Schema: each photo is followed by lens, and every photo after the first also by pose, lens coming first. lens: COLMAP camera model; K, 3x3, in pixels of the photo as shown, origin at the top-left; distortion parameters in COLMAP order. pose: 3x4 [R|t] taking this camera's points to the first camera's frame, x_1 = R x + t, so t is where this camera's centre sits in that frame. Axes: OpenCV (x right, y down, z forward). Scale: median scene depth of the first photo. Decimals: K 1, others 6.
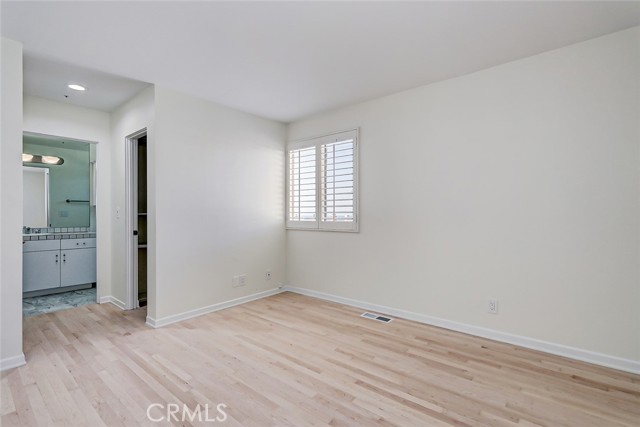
lens RADIAL K [[301.8, 0, 322.3], [0, 301.8, 213.4], [0, 0, 1]] dist [0.004271, 0.000075]
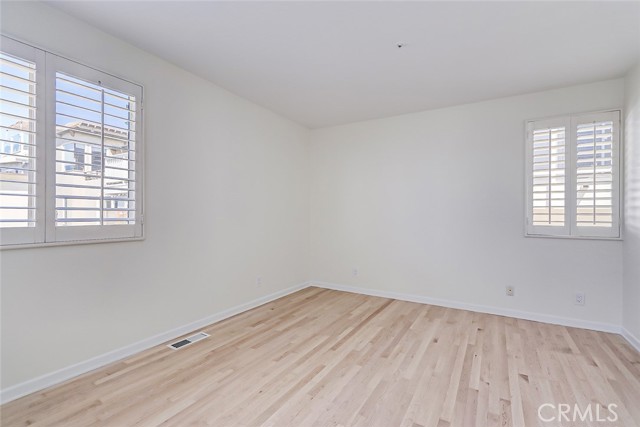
lens RADIAL K [[301.8, 0, 322.3], [0, 301.8, 213.4], [0, 0, 1]] dist [0.004271, 0.000075]
pose [[-0.181951, 0.007478, 0.983279, -0.959096], [-0.004462, 0.999955, -0.008431, 0.009694], [-0.983297, -0.005922, -0.181910, 1.111067]]
